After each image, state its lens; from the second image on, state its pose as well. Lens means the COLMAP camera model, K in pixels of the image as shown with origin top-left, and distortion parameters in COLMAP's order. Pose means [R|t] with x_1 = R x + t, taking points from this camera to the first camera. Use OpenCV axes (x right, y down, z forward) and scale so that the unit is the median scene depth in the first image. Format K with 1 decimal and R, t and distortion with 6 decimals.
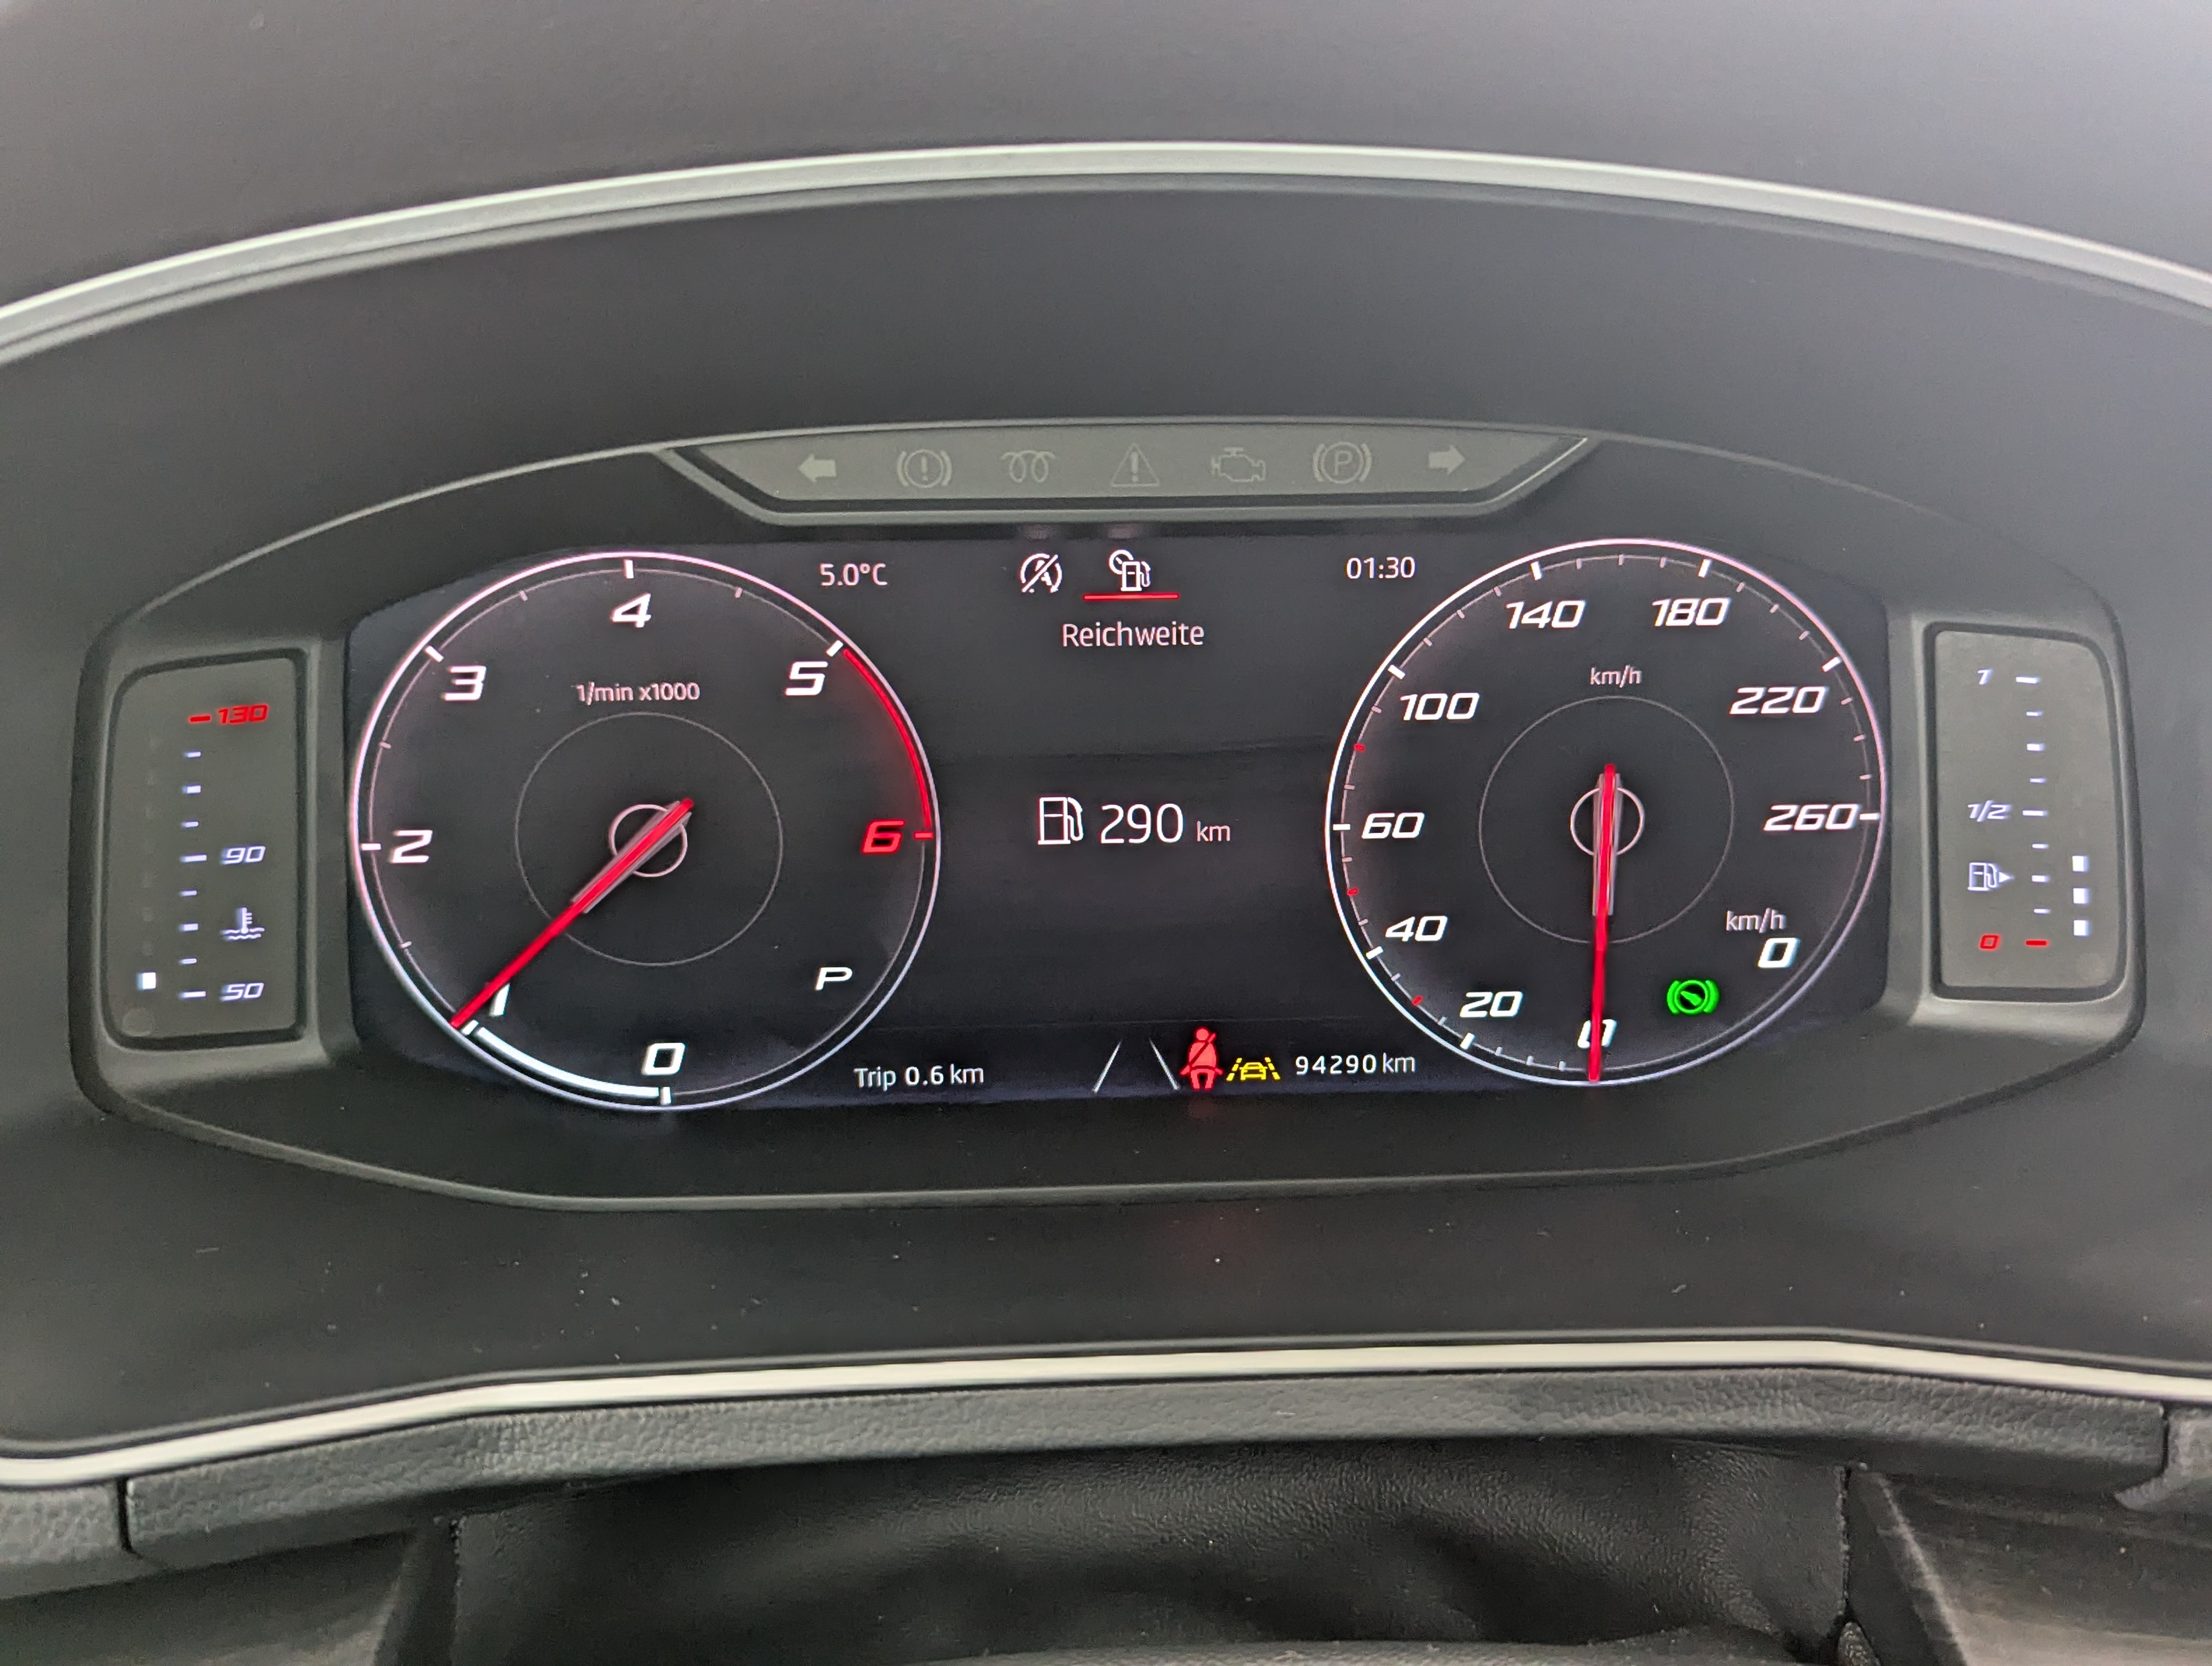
lens RADIAL K [[2052.6, 0, 1100.5], [0, 2052.6, 835.8], [0, 0, 1]] dist [0.021512, 0.000000]
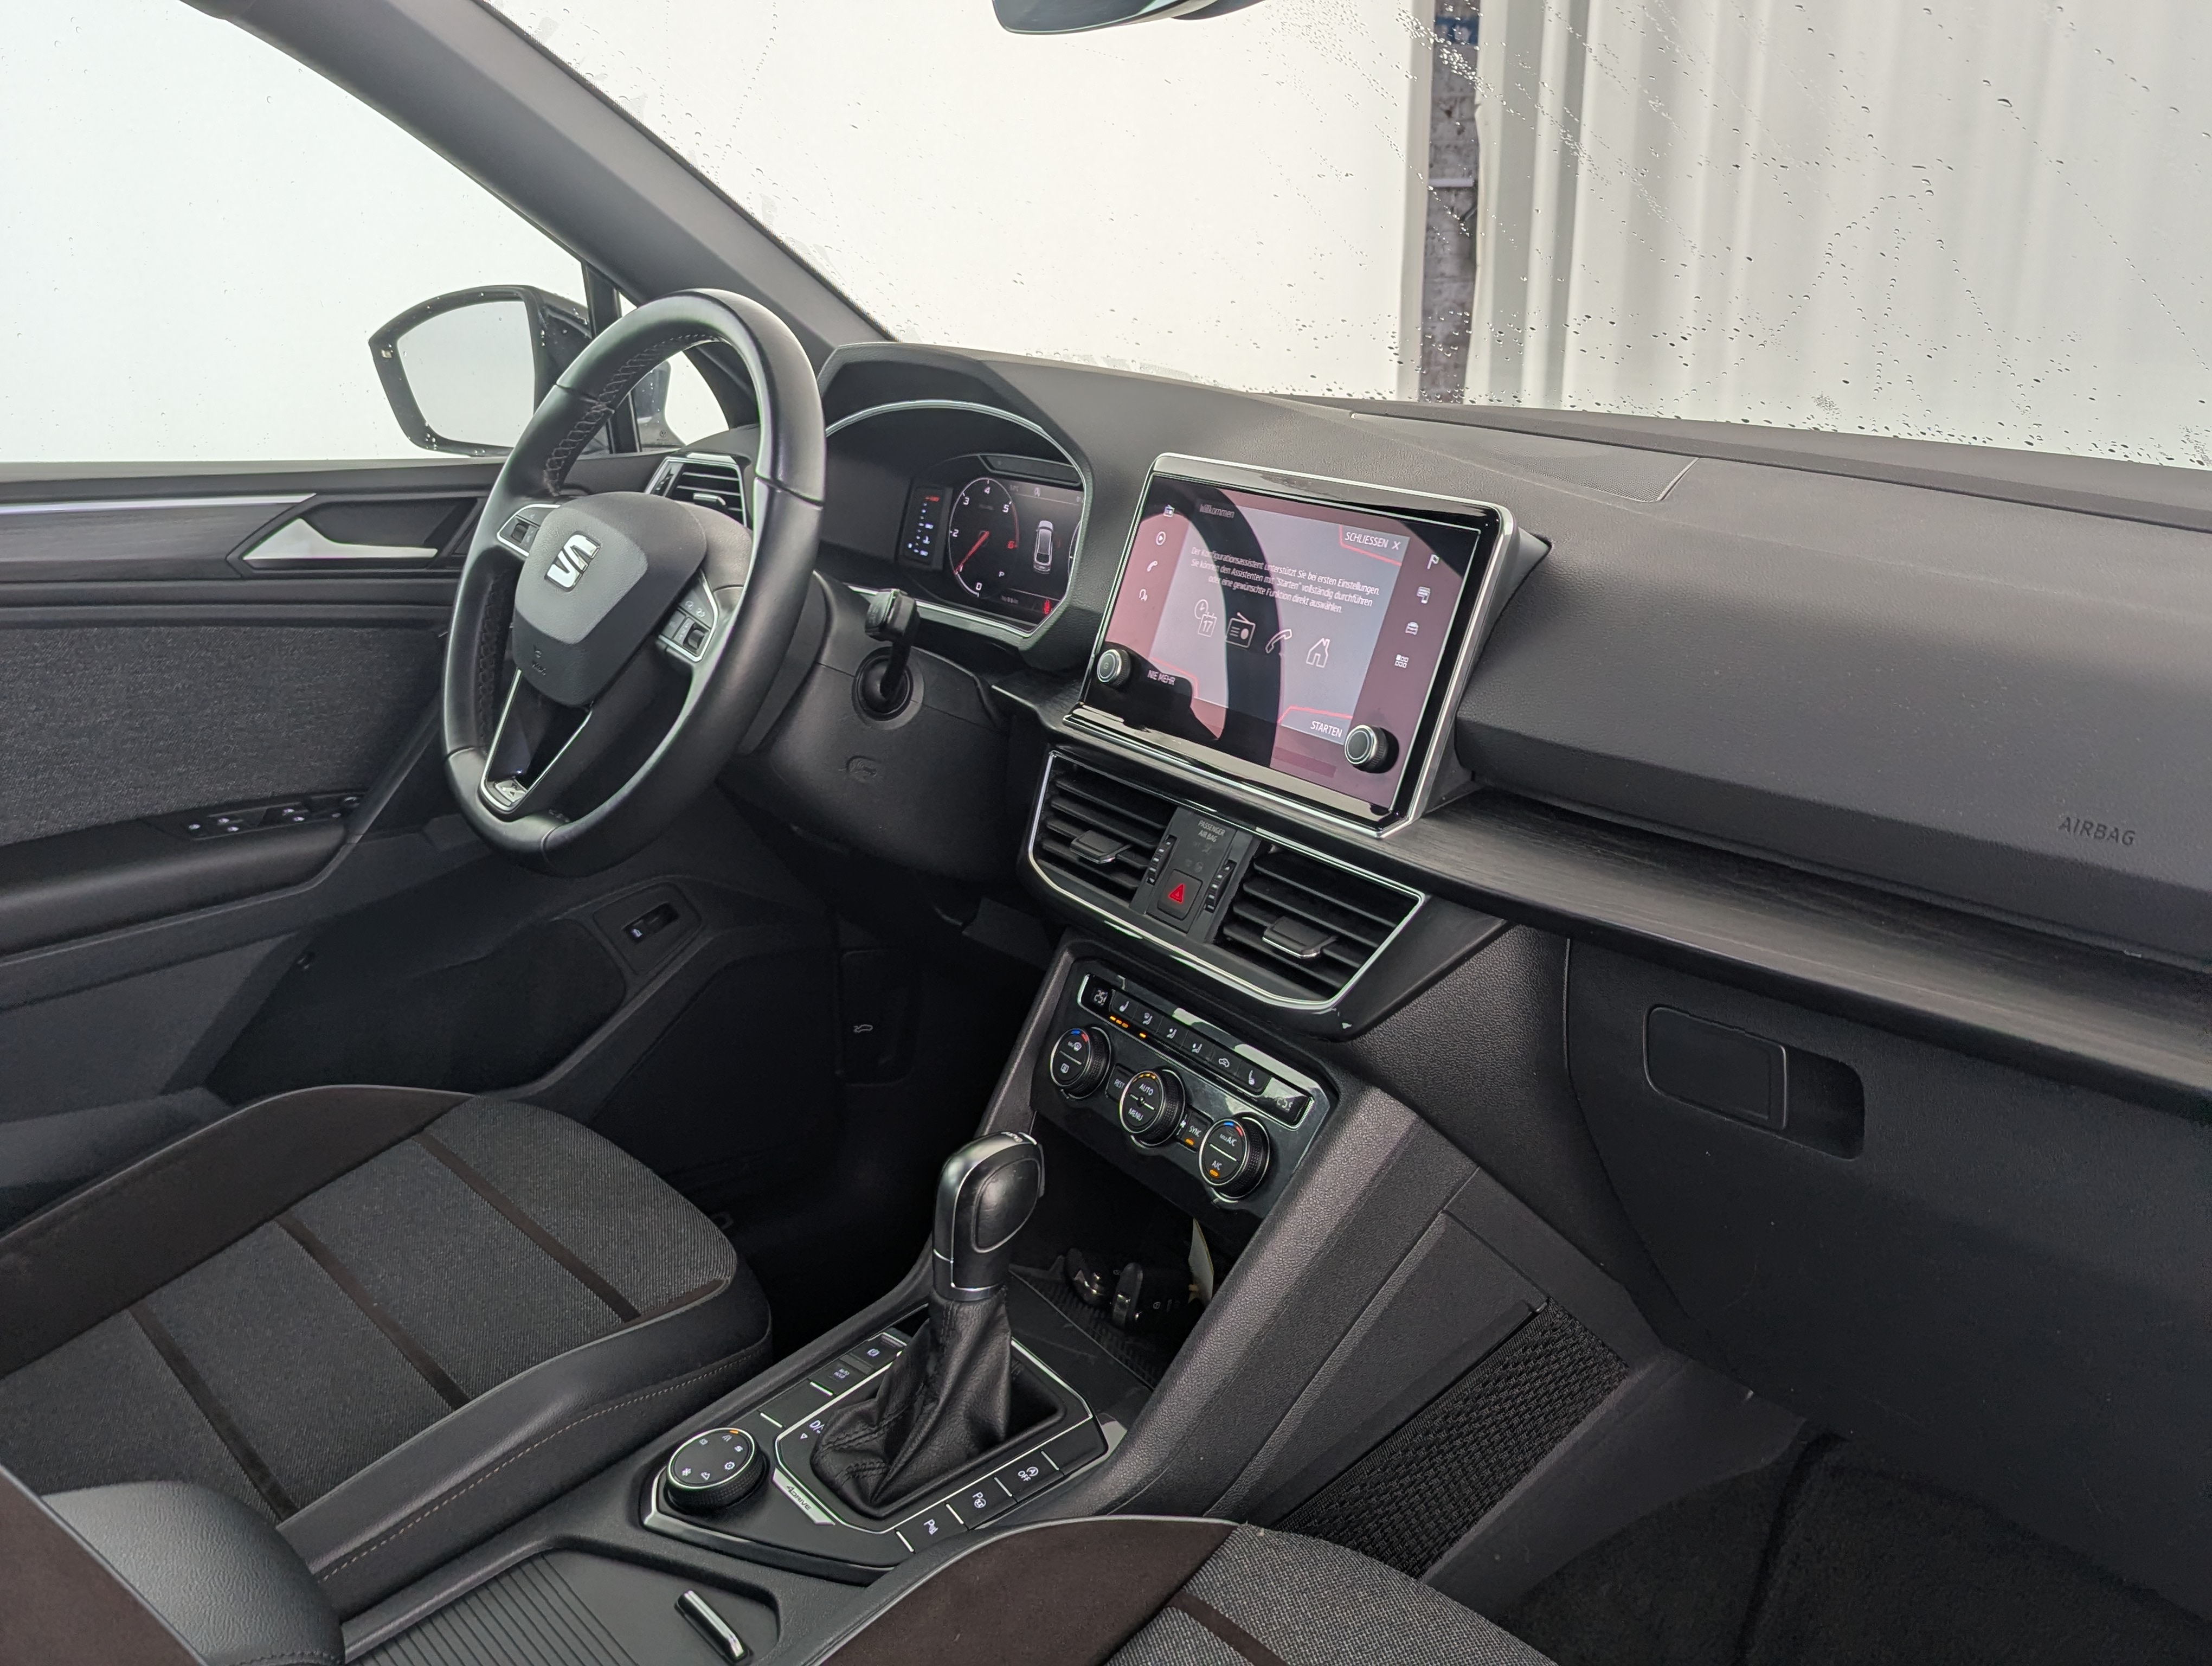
lens RADIAL K [[2052.6, 0, 1106.3], [0, 2052.6, 833.6], [0, 0, 1]] dist [0.021512, 0.000000]
pose [[0.572250, 0.236600, -0.785207, 3.966911], [-0.302569, 0.950840, 0.066000, 0.259976], [0.762222, 0.199811, 0.615705, -1.639284]]
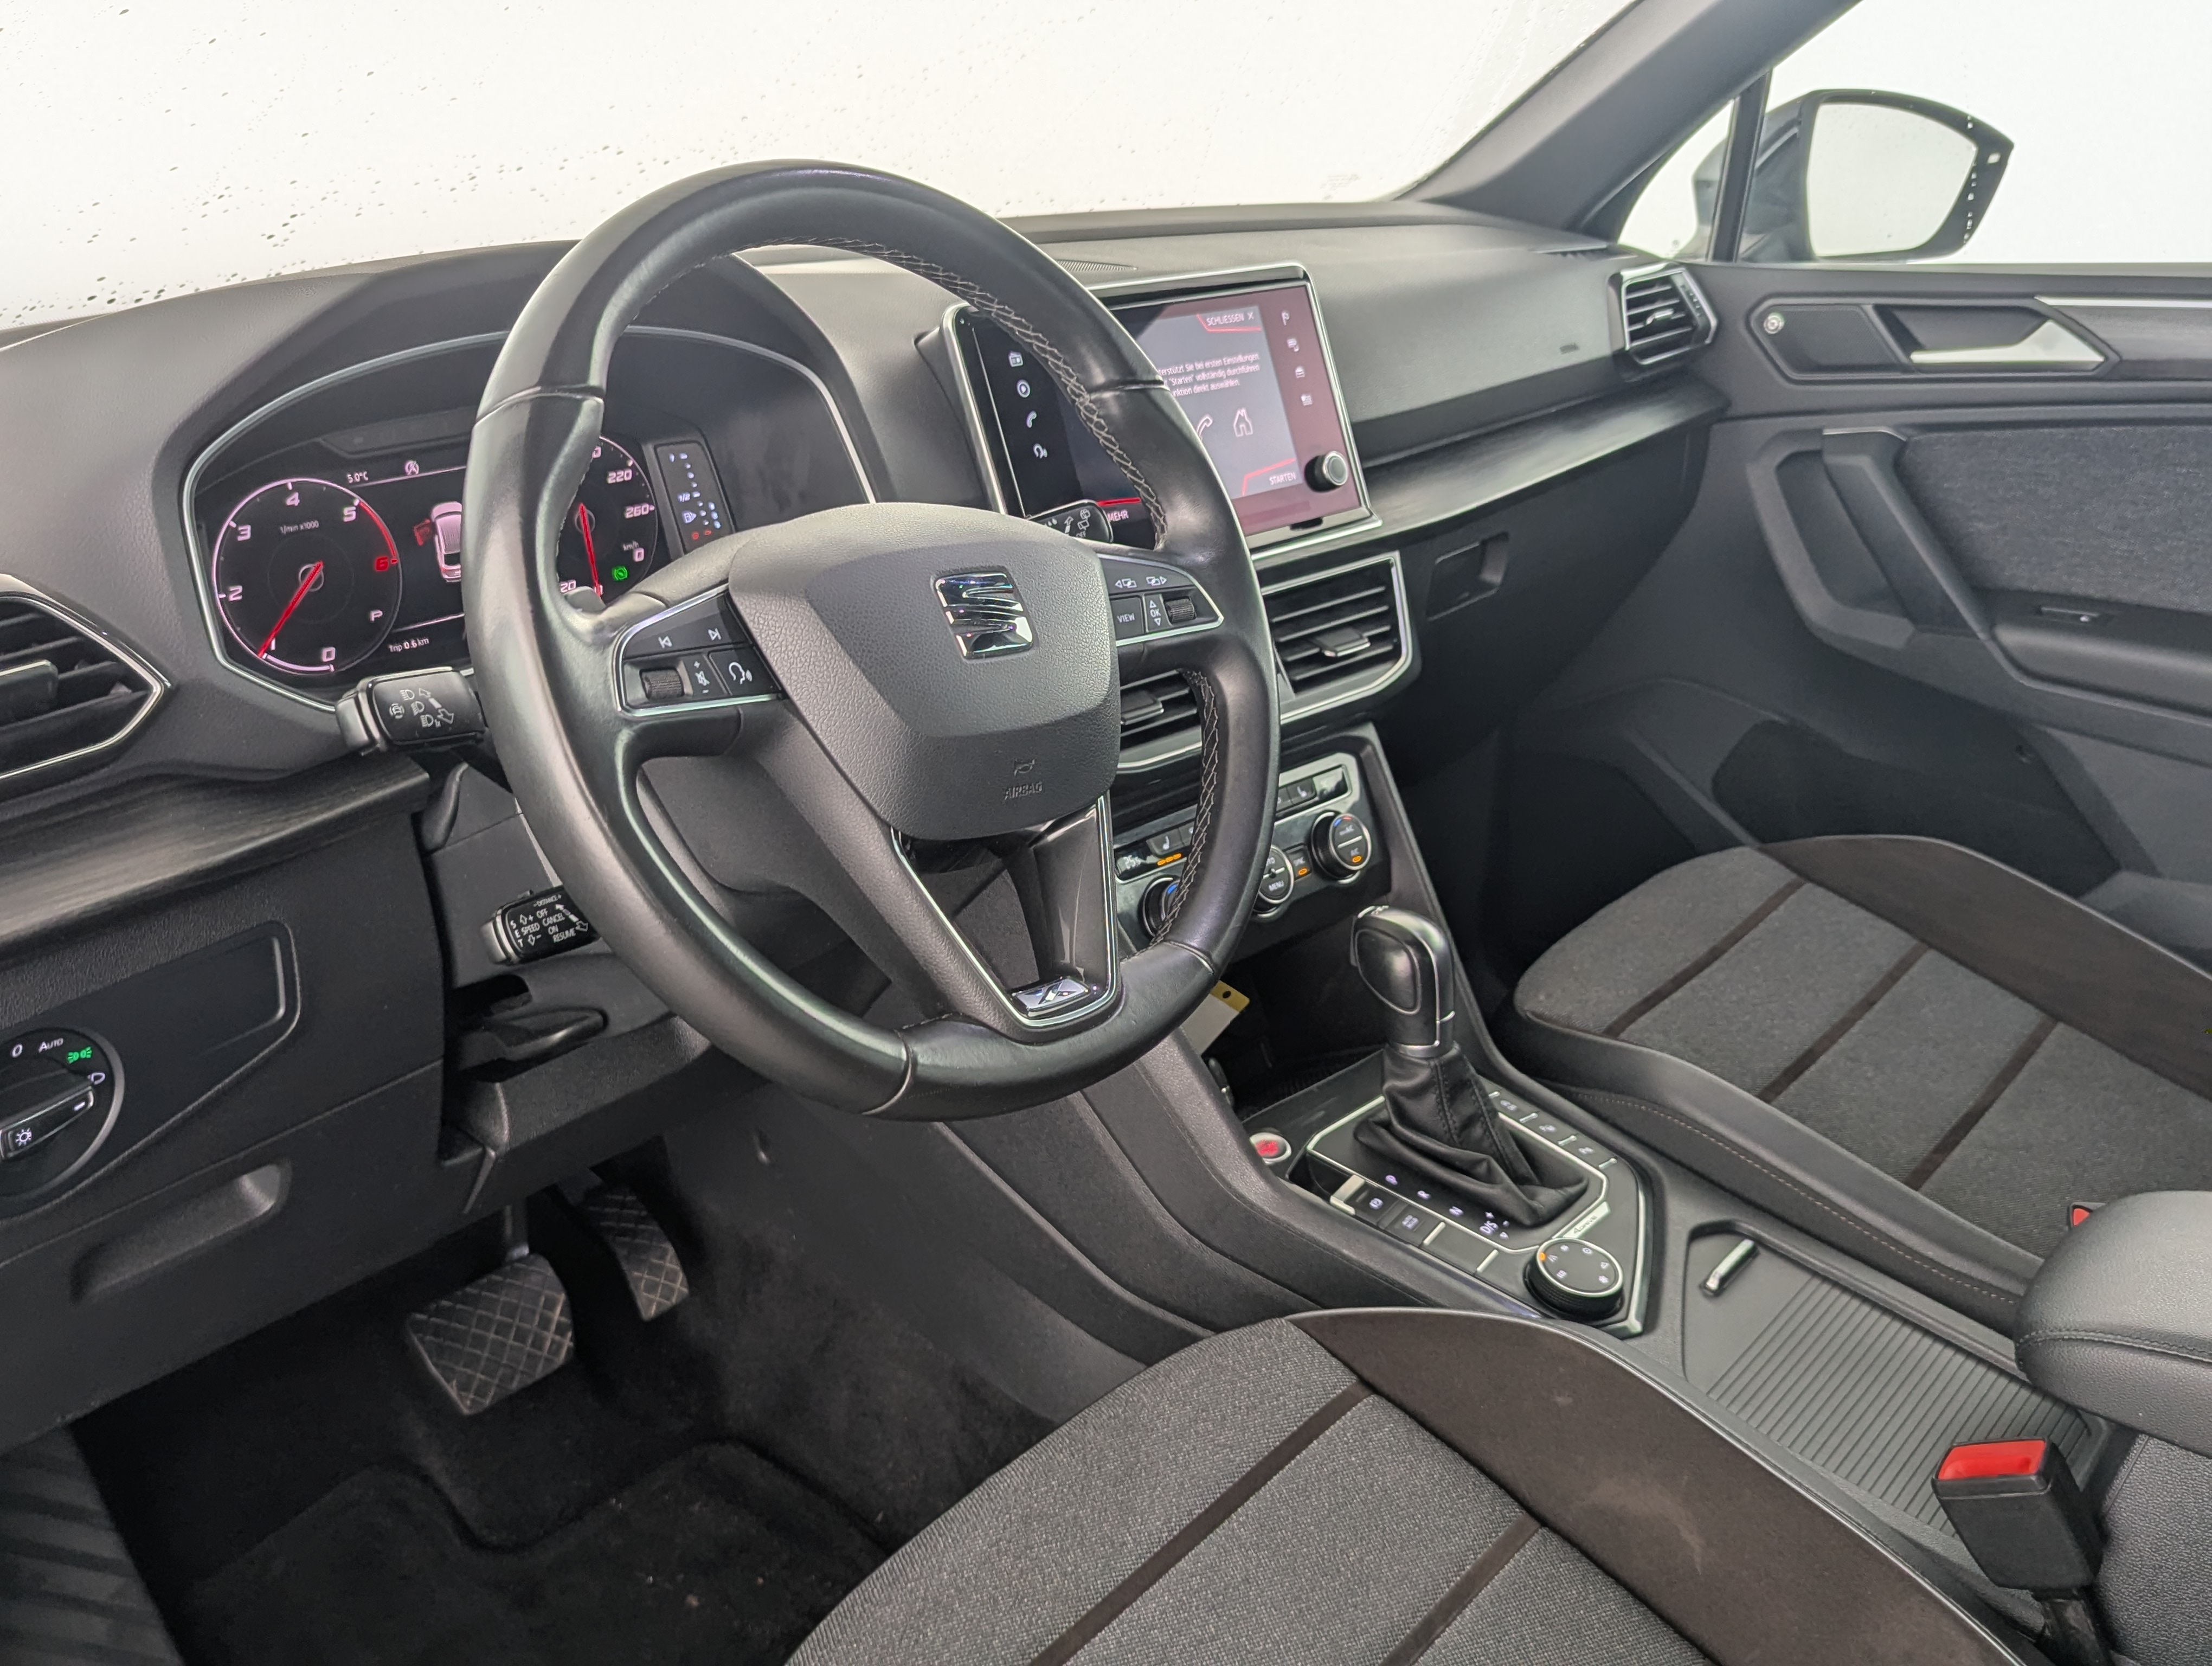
lens RADIAL K [[2052.6, 0, 1112.2], [0, 2052.6, 837.7], [0, 0, 1]] dist [0.021512, 0.000000]
pose [[0.686254, -0.267479, 0.676395, -1.558537], [0.276095, 0.956123, 0.097978, 0.394485], [-0.672924, 0.119512, 0.729993, -1.924406]]
